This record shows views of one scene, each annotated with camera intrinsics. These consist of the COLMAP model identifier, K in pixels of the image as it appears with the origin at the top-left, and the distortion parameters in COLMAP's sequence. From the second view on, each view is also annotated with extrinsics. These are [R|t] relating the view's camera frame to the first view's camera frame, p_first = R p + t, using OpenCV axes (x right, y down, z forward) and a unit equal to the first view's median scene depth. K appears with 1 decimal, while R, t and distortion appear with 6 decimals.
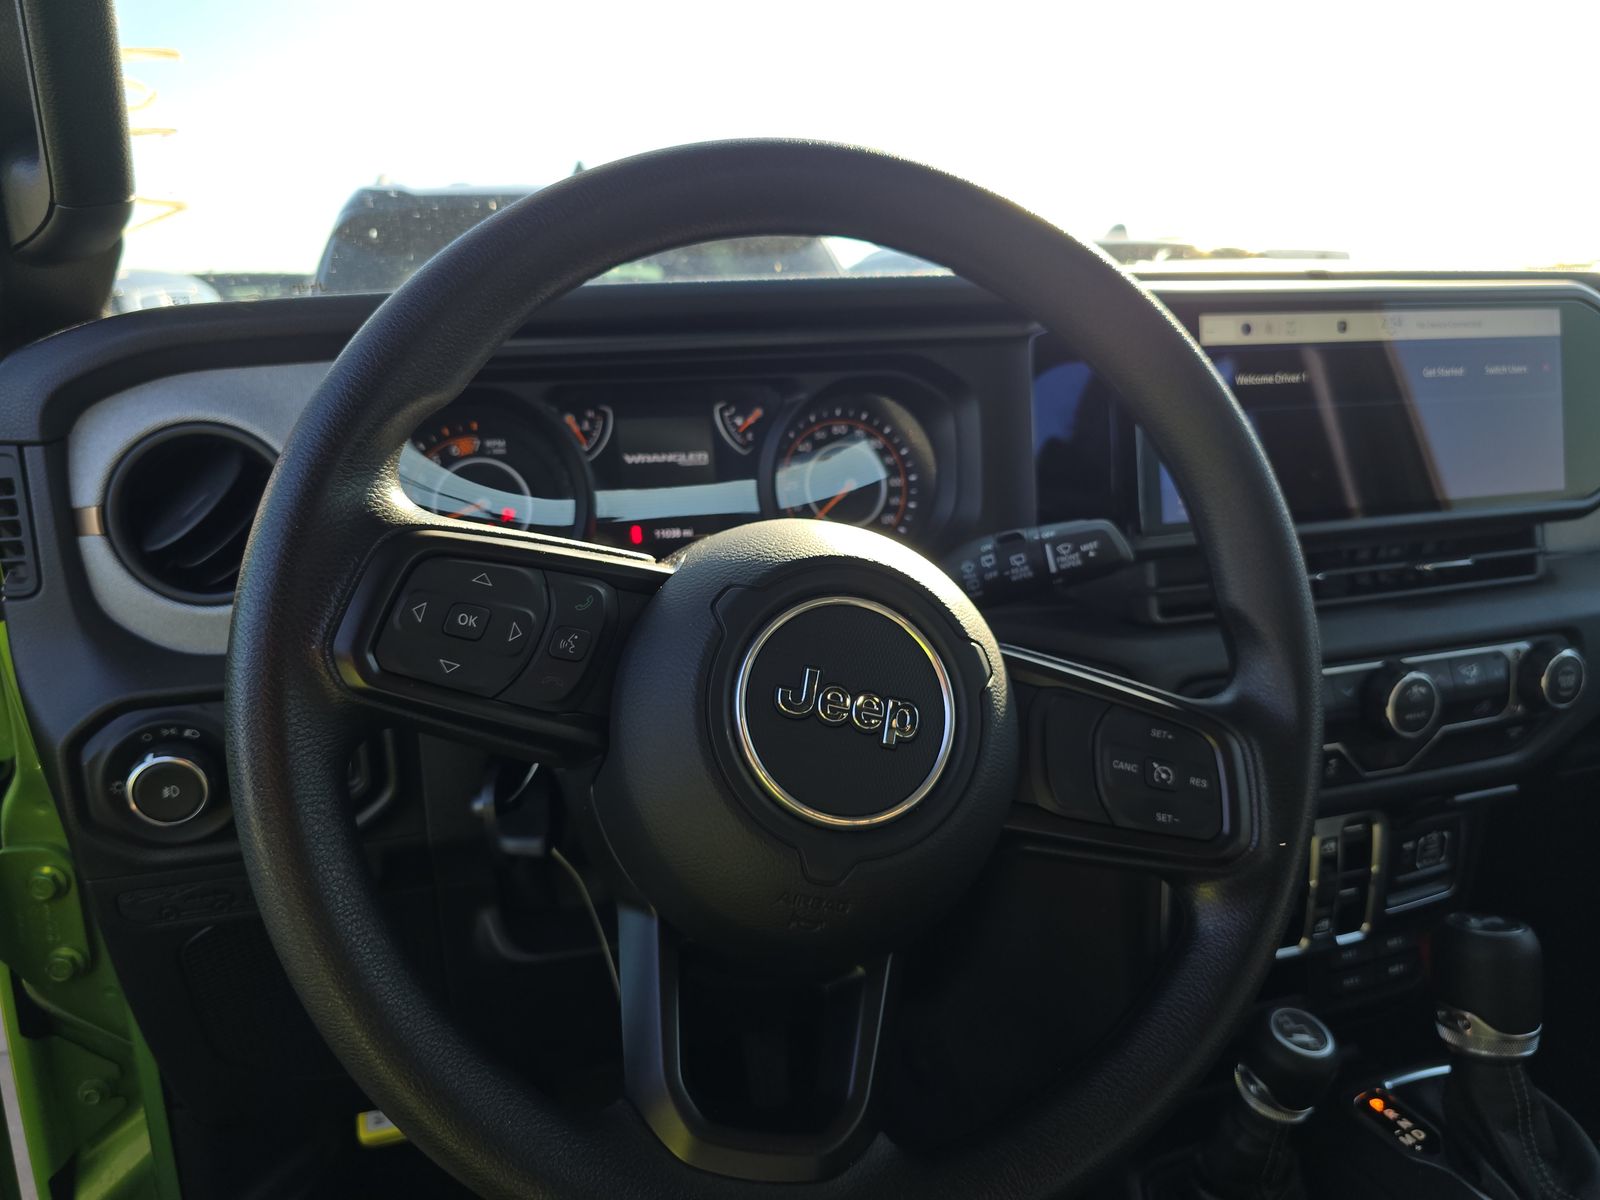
lens RADIAL K [[1068.1, 0, 800.0], [0, 1068.1, 600.0], [0, 0, 1]] dist [0.066162, -0.087474]
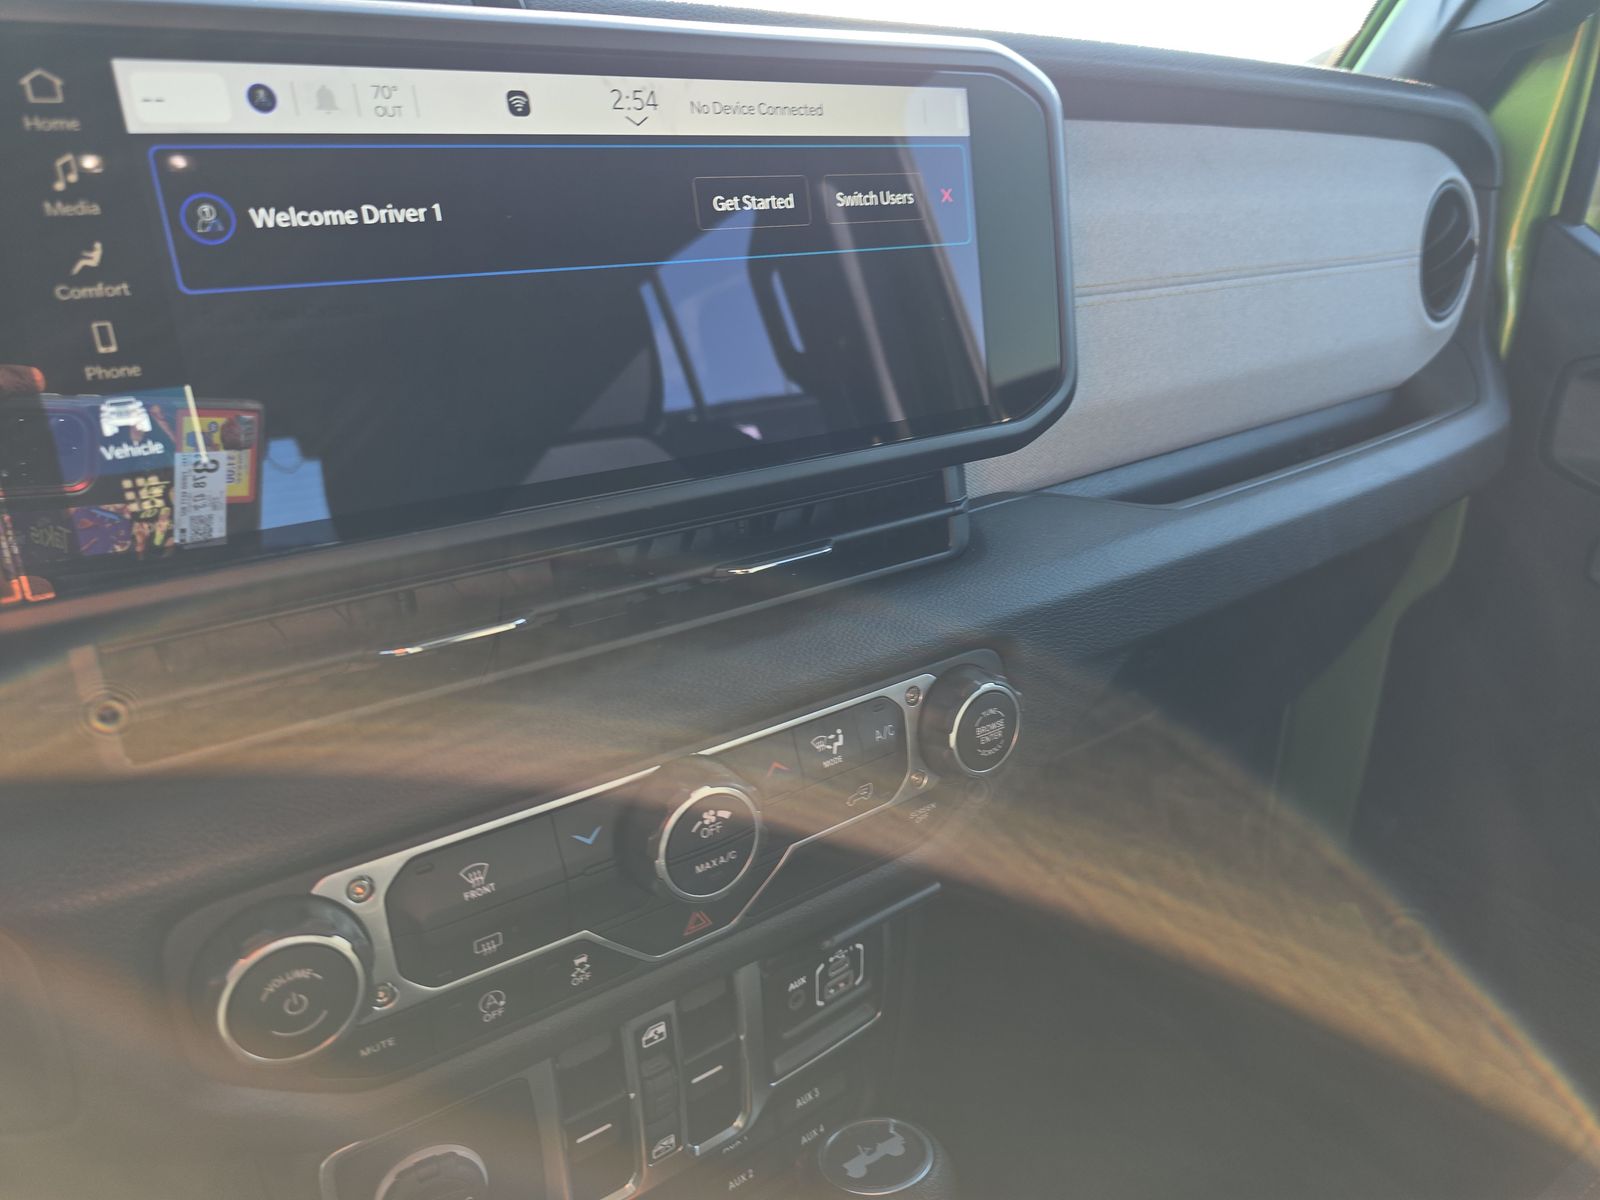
lens RADIAL K [[1068.1, 0, 800.0], [0, 1068.1, 600.0], [0, 0, 1]] dist [0.066162, -0.087474]
pose [[0.957129, -0.102288, 0.271001, 0.477713], [0.065353, 0.987708, 0.141992, -0.096554], [-0.282194, -0.118194, 0.952049, 0.489638]]
